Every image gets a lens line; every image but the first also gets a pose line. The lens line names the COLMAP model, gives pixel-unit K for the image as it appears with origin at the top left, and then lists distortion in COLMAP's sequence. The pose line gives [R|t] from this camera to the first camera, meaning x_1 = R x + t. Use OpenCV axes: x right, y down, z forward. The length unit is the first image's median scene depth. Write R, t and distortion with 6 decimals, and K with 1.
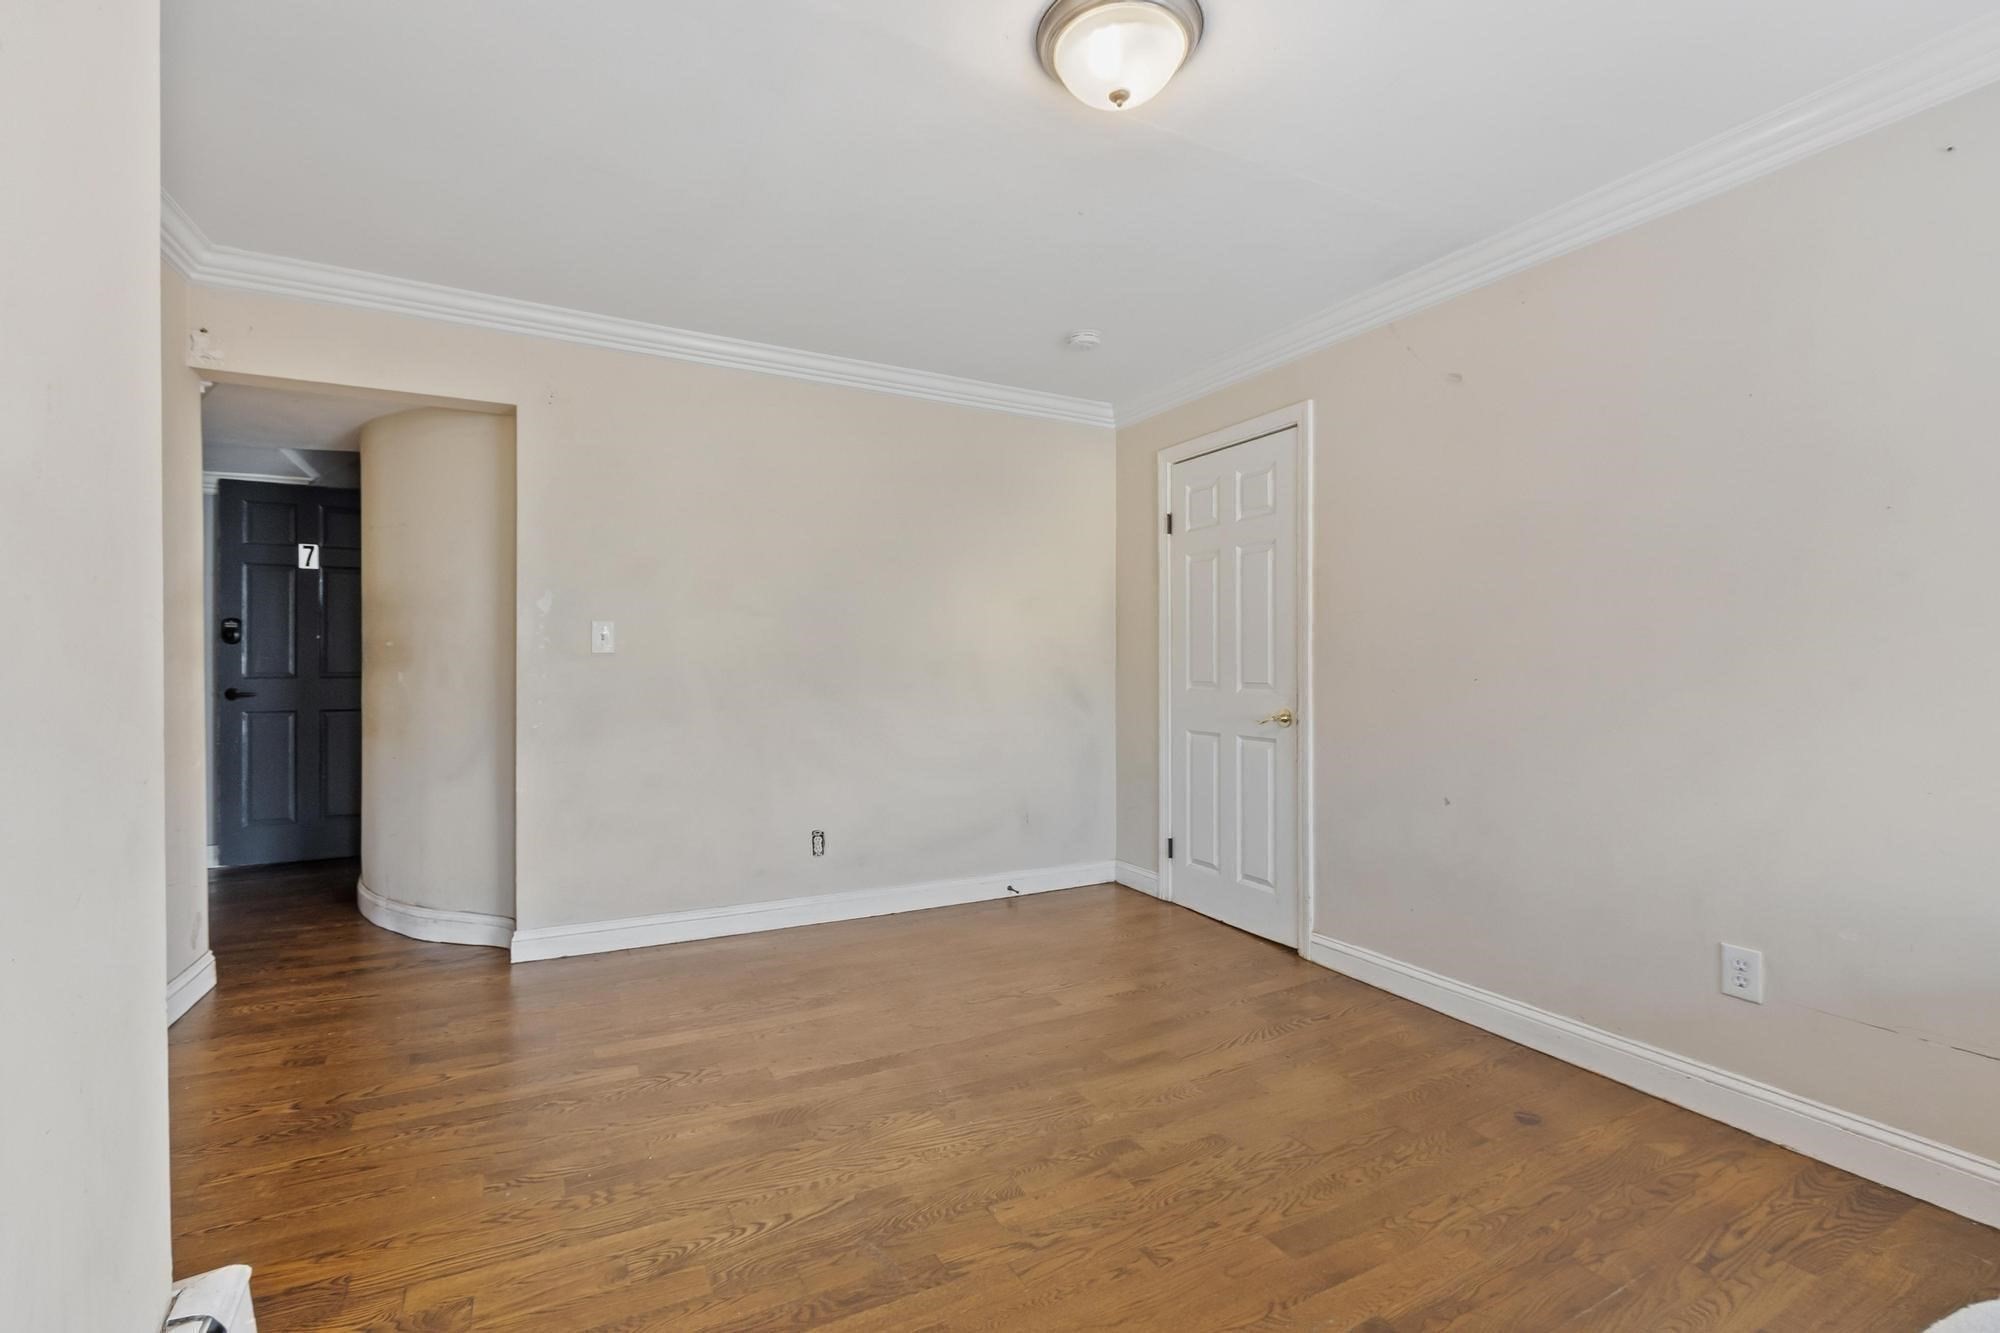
lens RADIAL K [[894.2, 0, 994.9], [0, 894.2, 667.1], [0, 0, 1]] dist [-0.001625, 0.000889]
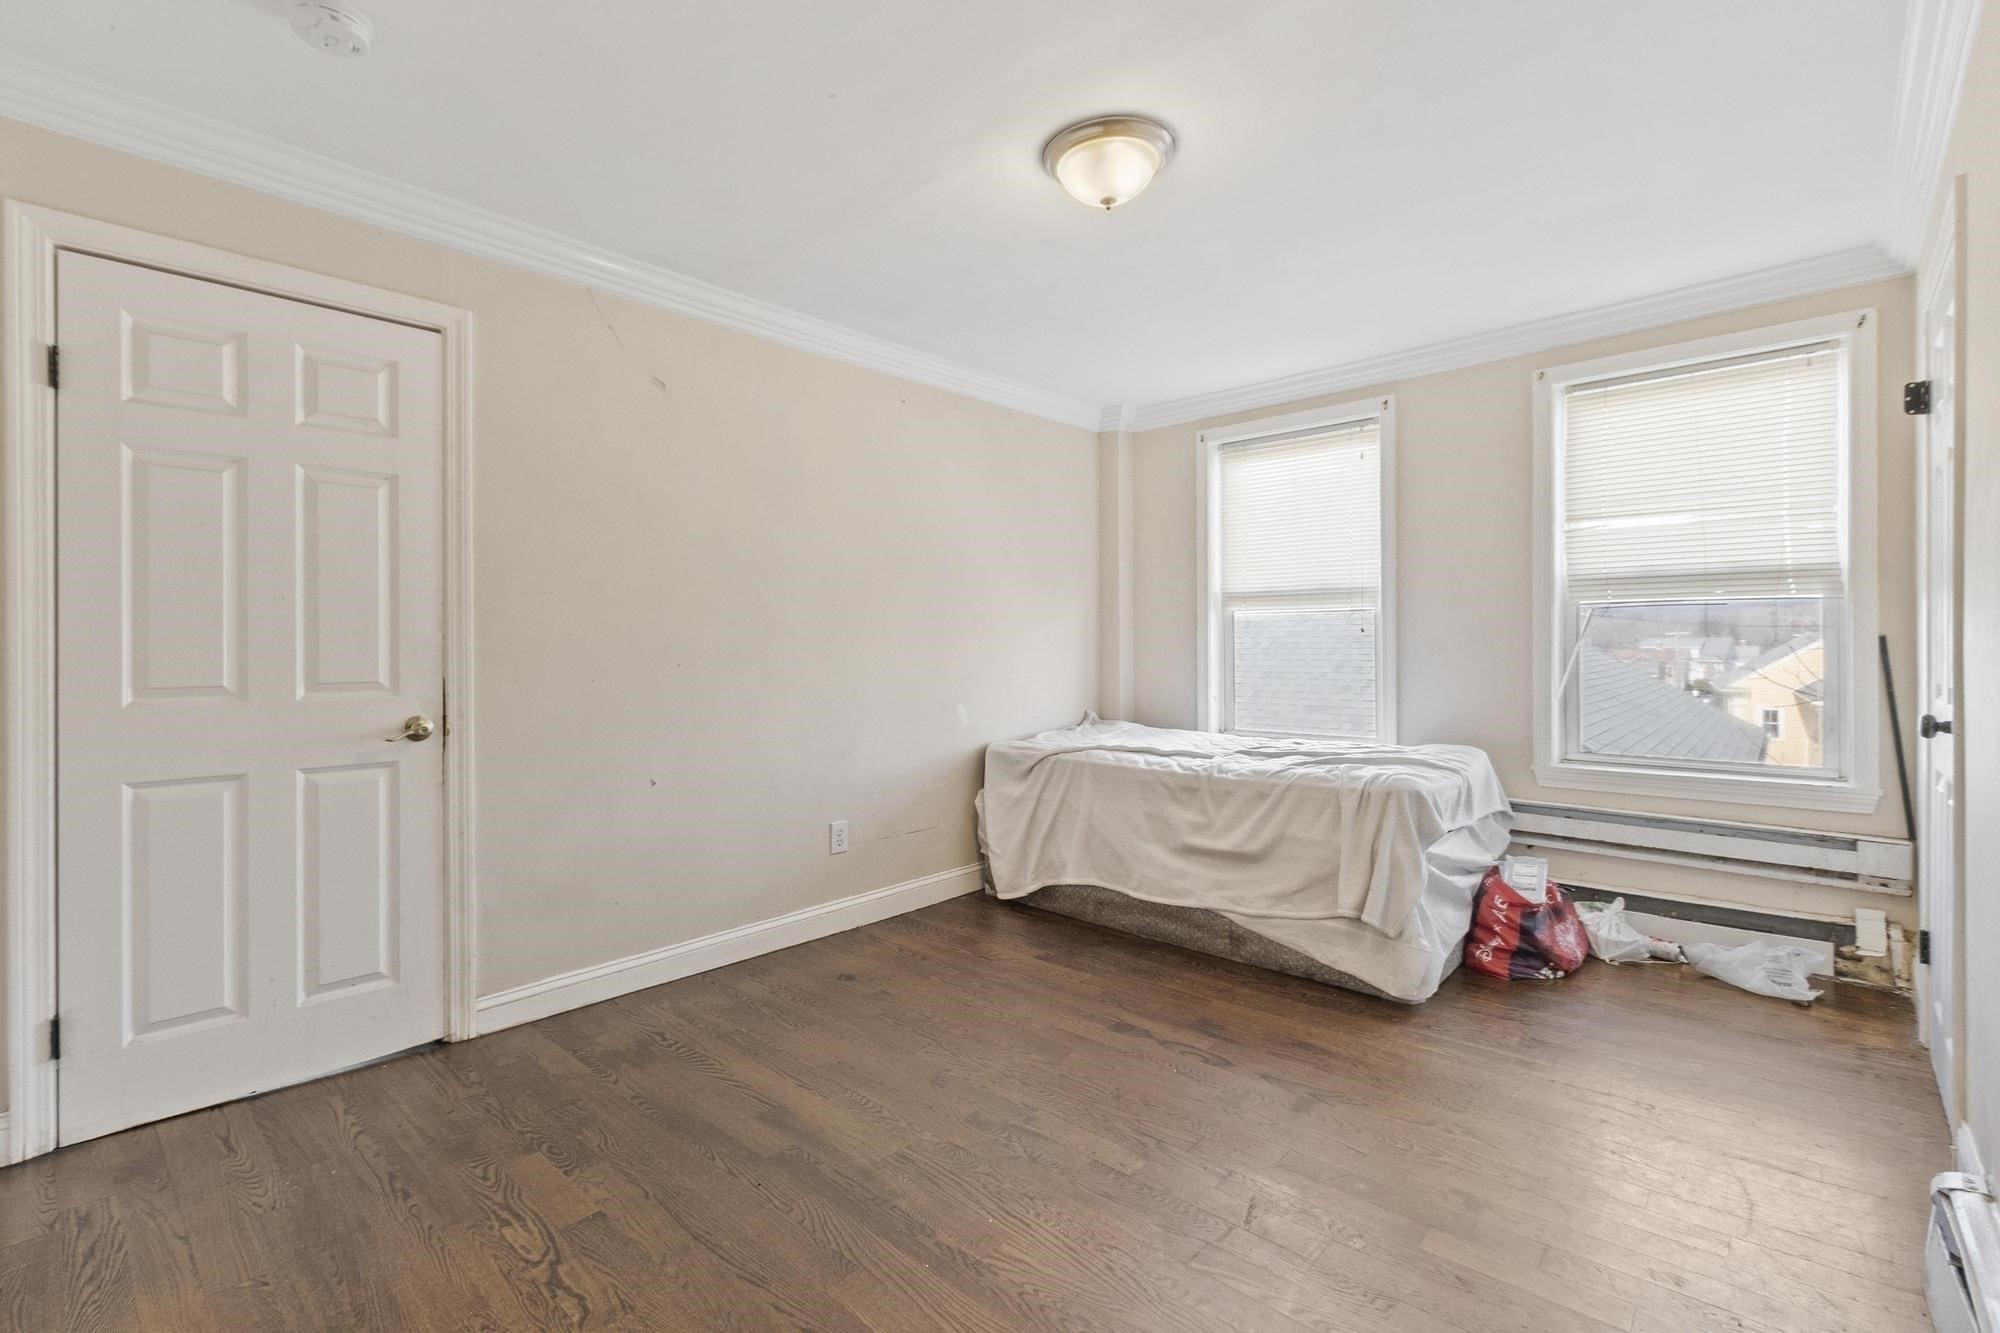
lens RADIAL K [[894.2, 0, 981.8], [0, 894.2, 648.8], [0, 0, 1]] dist [-0.001625, 0.000889]
pose [[-0.330351, 0.000314, 0.943858, -0.604117], [0.012670, 0.999911, 0.004102, -0.005196], [-0.943773, 0.013314, -0.330326, 0.972618]]
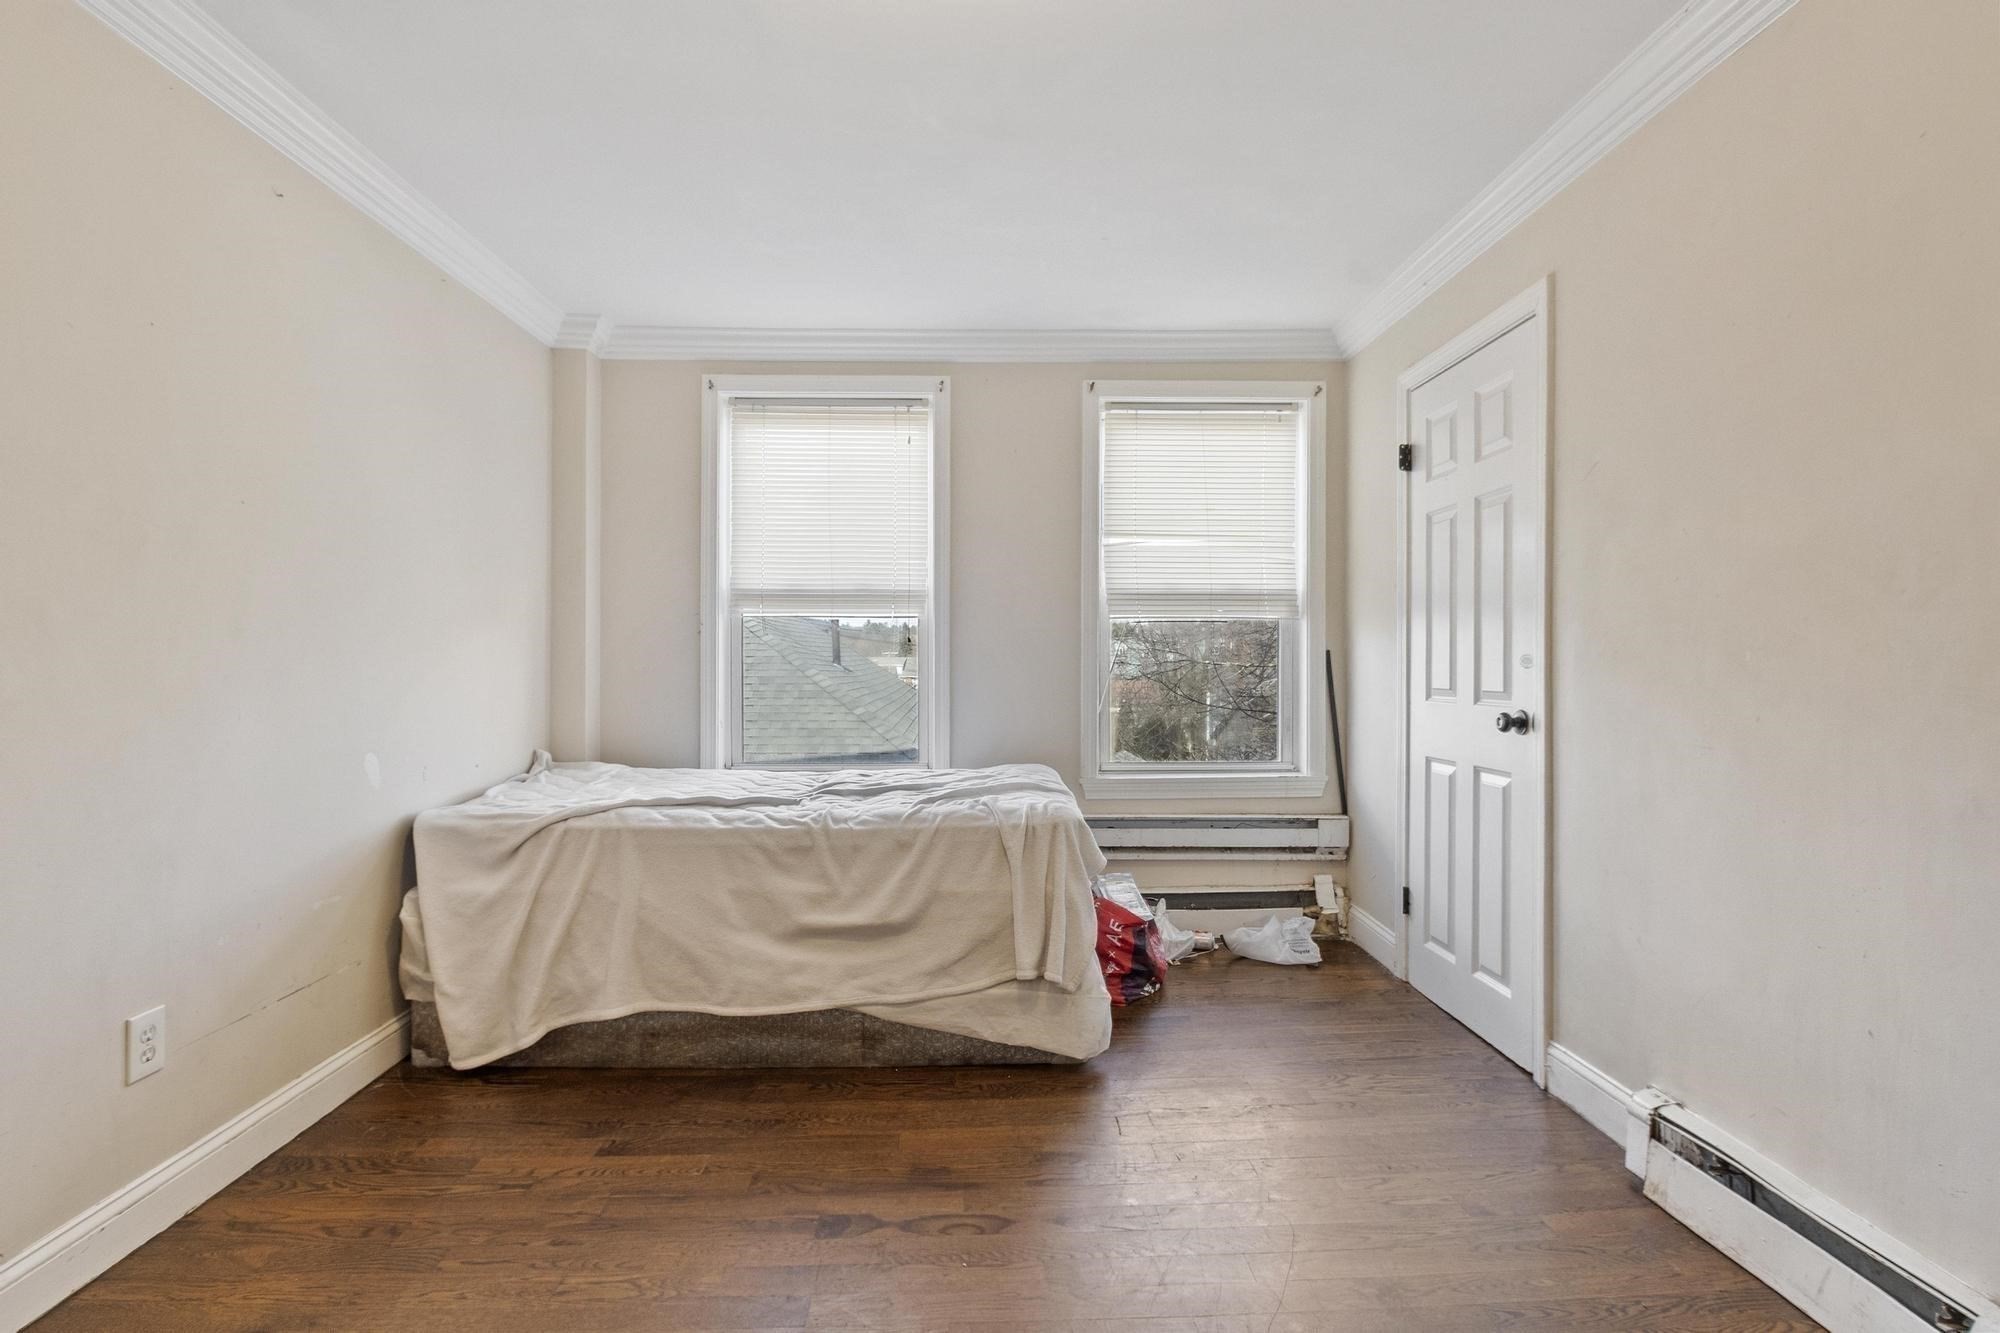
lens RADIAL K [[953.1, 0, 982.5], [0, 953.1, 666.8], [0, 0, 1]] dist [-0.001827, -0.000539]
pose [[-0.897928, -0.000091, 0.440143, -0.150672], [0.005346, 0.999924, 0.011113, 0.002065], [-0.440111, 0.012332, -0.897859, 1.074199]]
